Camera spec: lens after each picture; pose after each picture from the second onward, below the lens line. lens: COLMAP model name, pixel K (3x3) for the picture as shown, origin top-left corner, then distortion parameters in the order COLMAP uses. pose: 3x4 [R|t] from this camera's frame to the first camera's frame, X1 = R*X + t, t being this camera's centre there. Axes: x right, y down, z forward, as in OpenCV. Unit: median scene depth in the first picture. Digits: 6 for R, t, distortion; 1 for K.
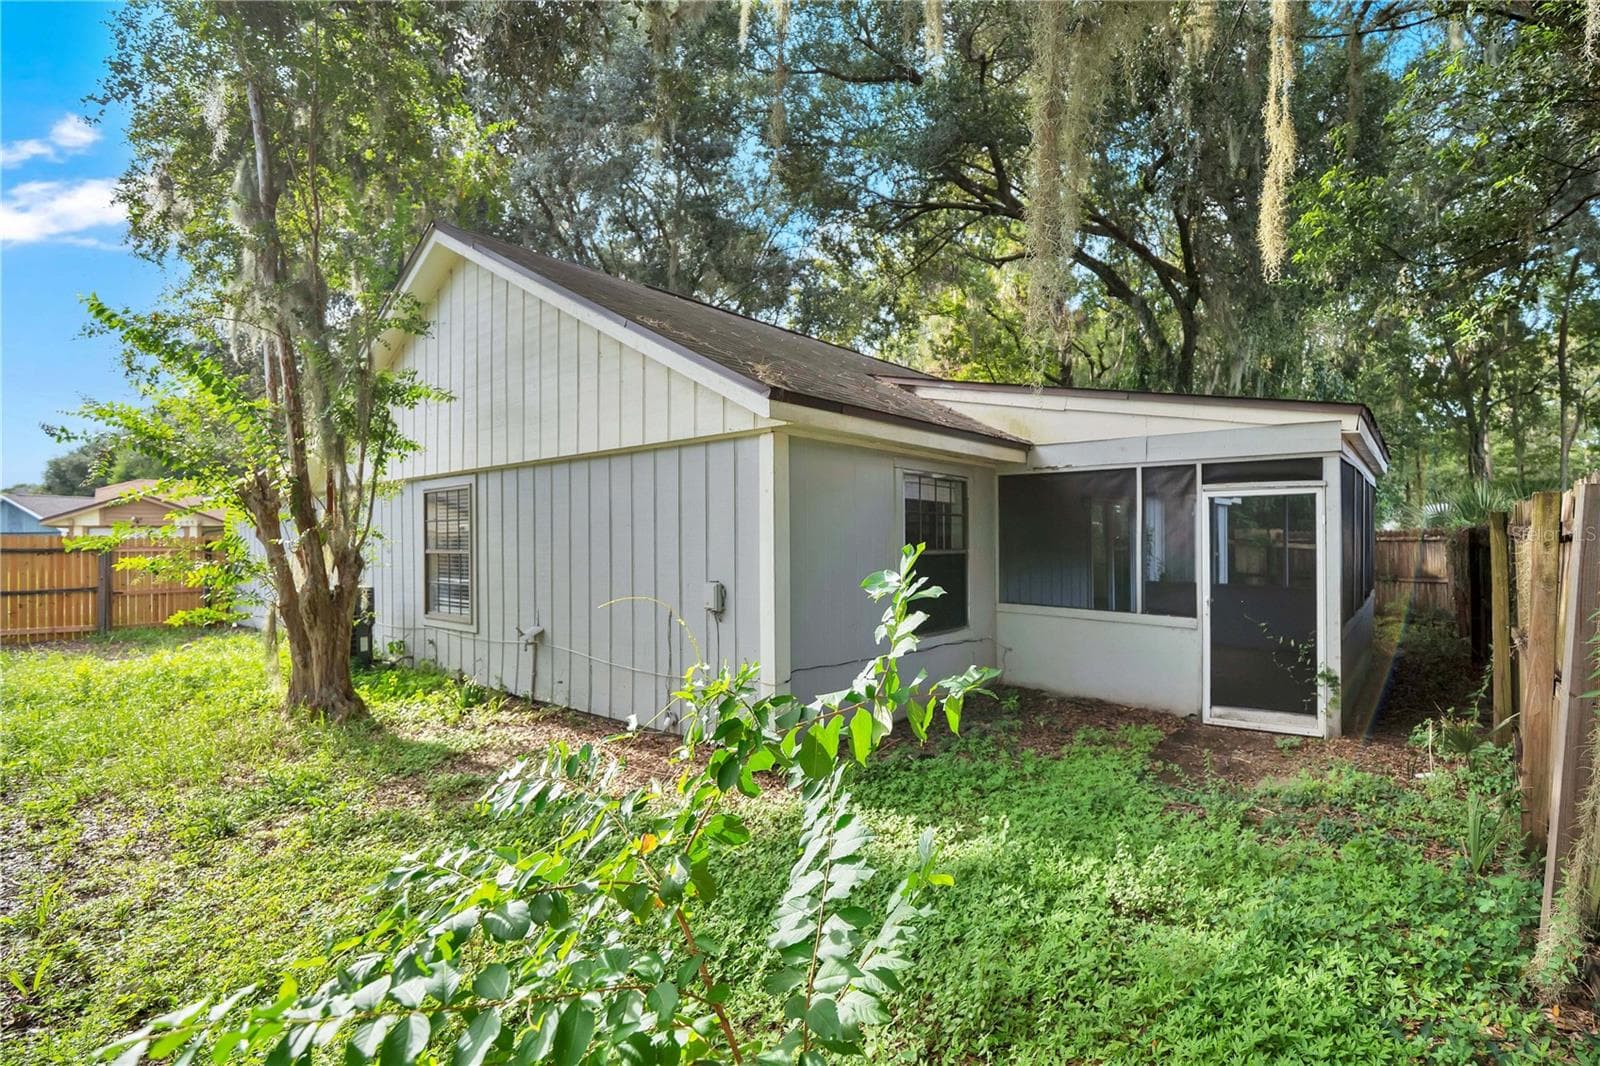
lens RADIAL K [[697.5, 0, 800.0], [0, 697.5, 533.0], [0, 0, 1]] dist [-0.000157, 0.000172]
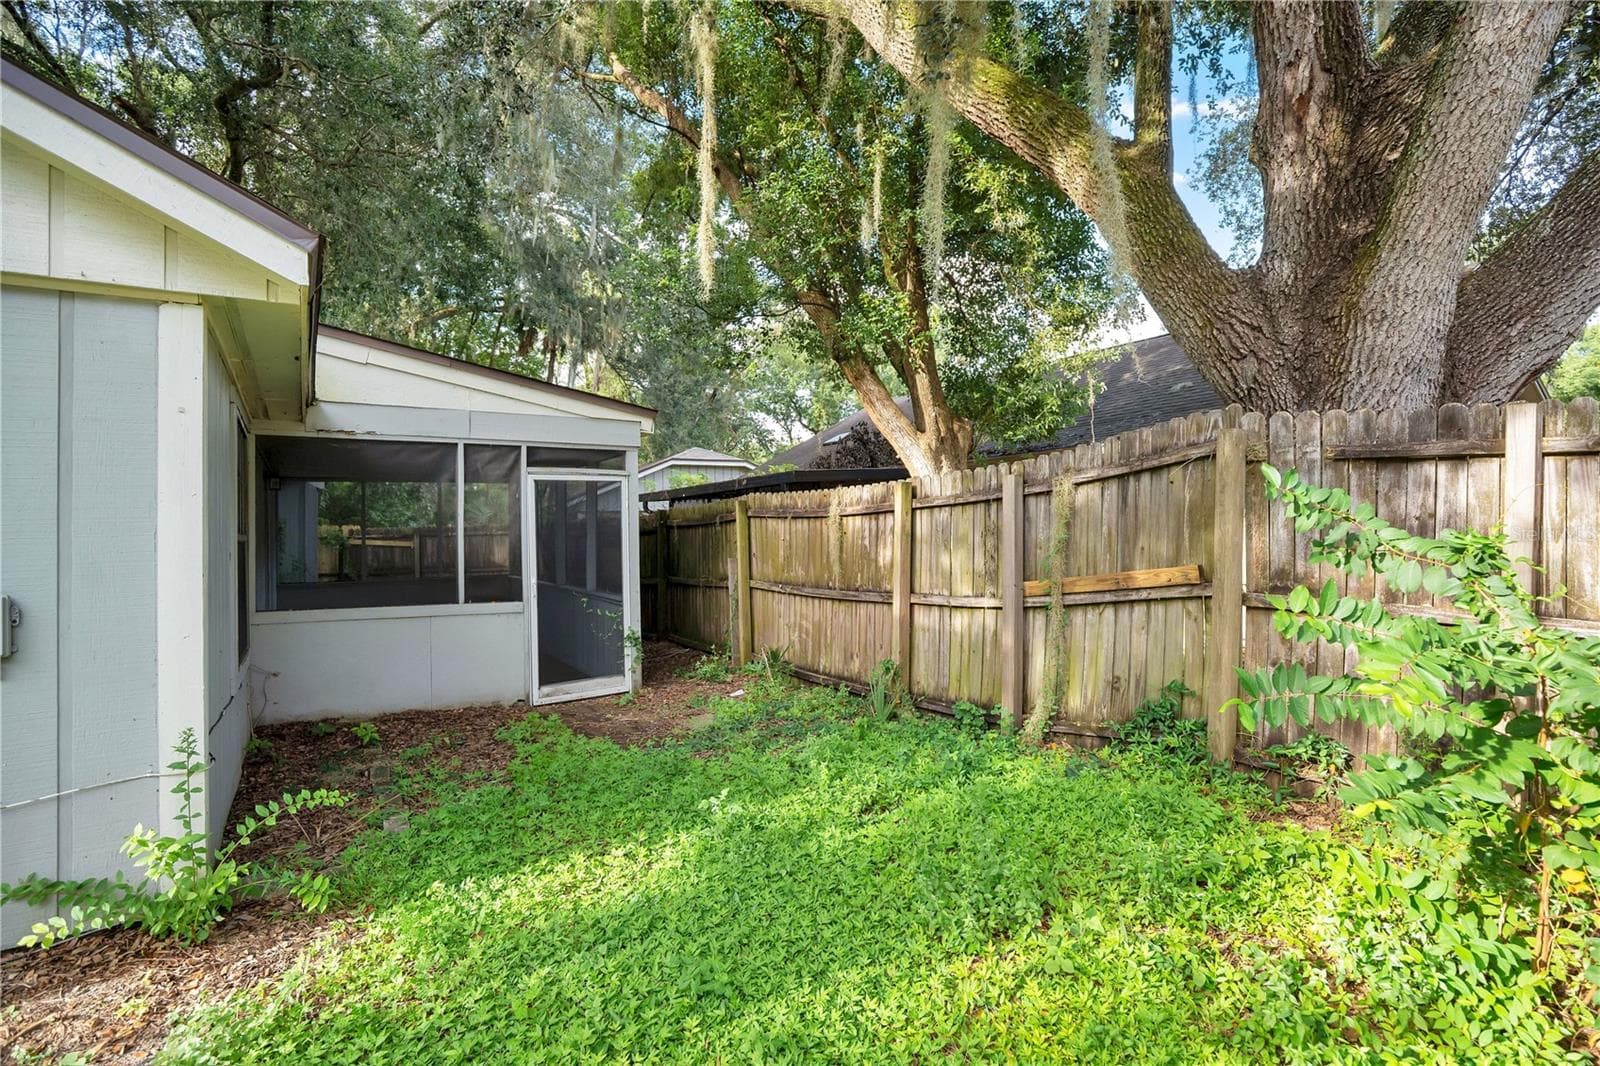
lens RADIAL K [[761.8, 0, 810.3], [0, 761.8, 531.7], [0, 0, 1]] dist [-0.035696, 0.001103]
pose [[0.332675, -0.001685, 0.943040, -0.311785], [0.005303, 0.999986, -0.000084, 0.025688], [-0.943027, 0.005029, 0.332679, 0.263089]]
